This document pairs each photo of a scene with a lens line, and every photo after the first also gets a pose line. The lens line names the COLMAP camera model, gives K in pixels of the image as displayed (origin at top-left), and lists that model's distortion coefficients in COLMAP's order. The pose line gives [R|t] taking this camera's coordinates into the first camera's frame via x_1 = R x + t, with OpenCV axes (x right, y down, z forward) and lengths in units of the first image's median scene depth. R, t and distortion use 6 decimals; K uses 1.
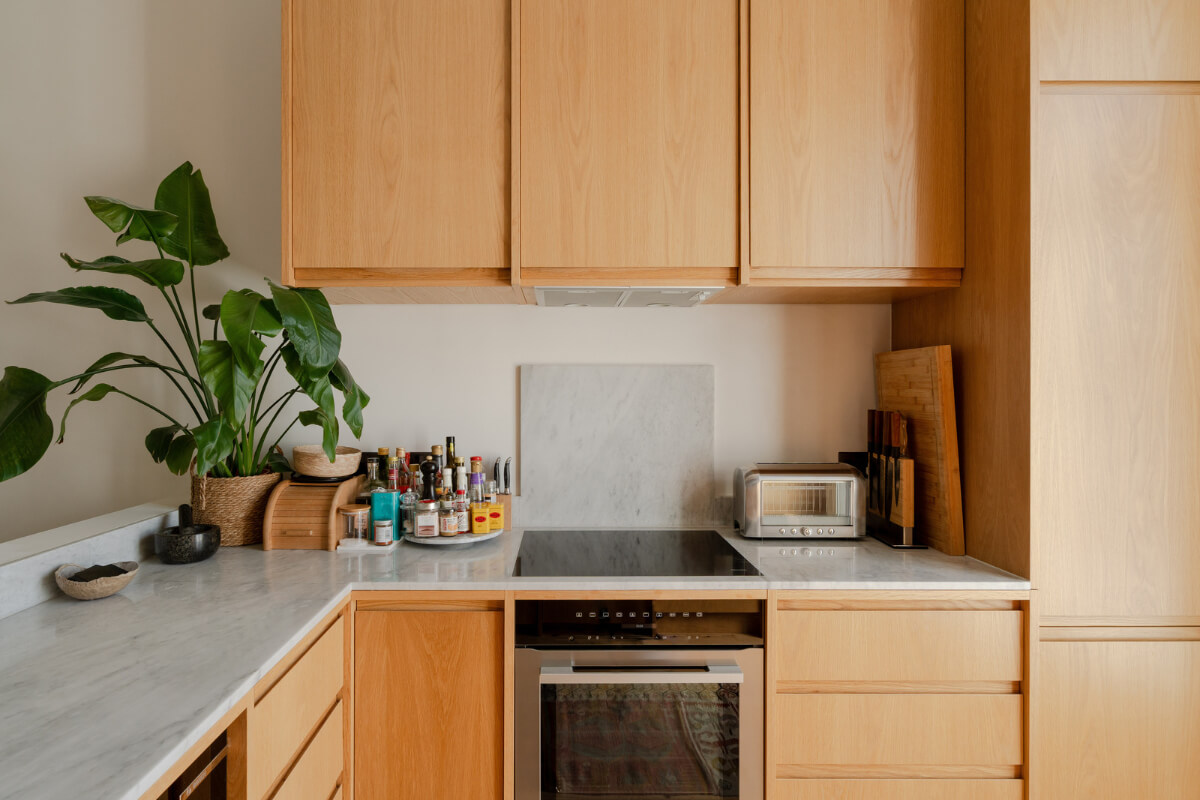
lens RADIAL K [[634.2, 0, 600.0], [0, 634.2, 400.0], [0, 0, 1]] dist [-0.000663, -0.000022]
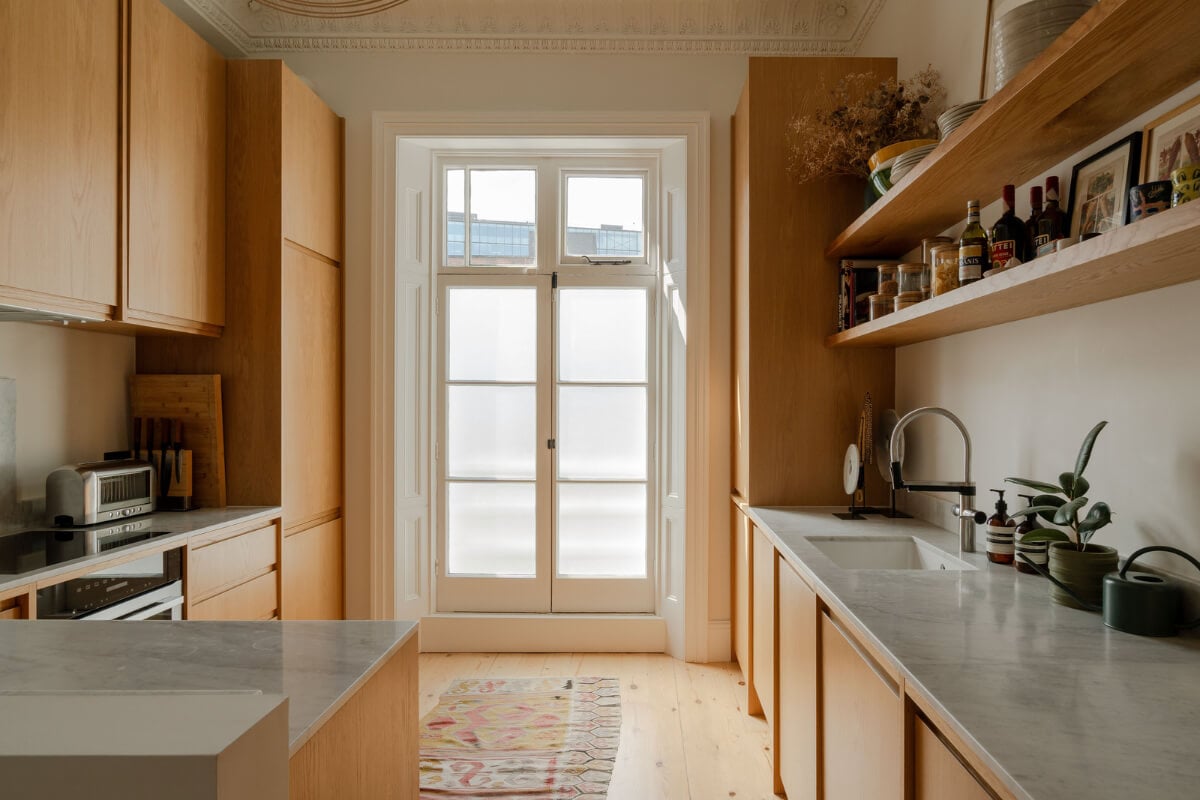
lens RADIAL K [[786.6, 0, 600.0], [0, 786.6, 400.0], [0, 0, 1]] dist [-0.023464, 0.000174]
pose [[0.064929, 0.009027, 0.997849, -1.294137], [0.008861, 0.999914, -0.009622, 0.003405], [-0.997851, 0.009467, 0.064844, -0.069003]]
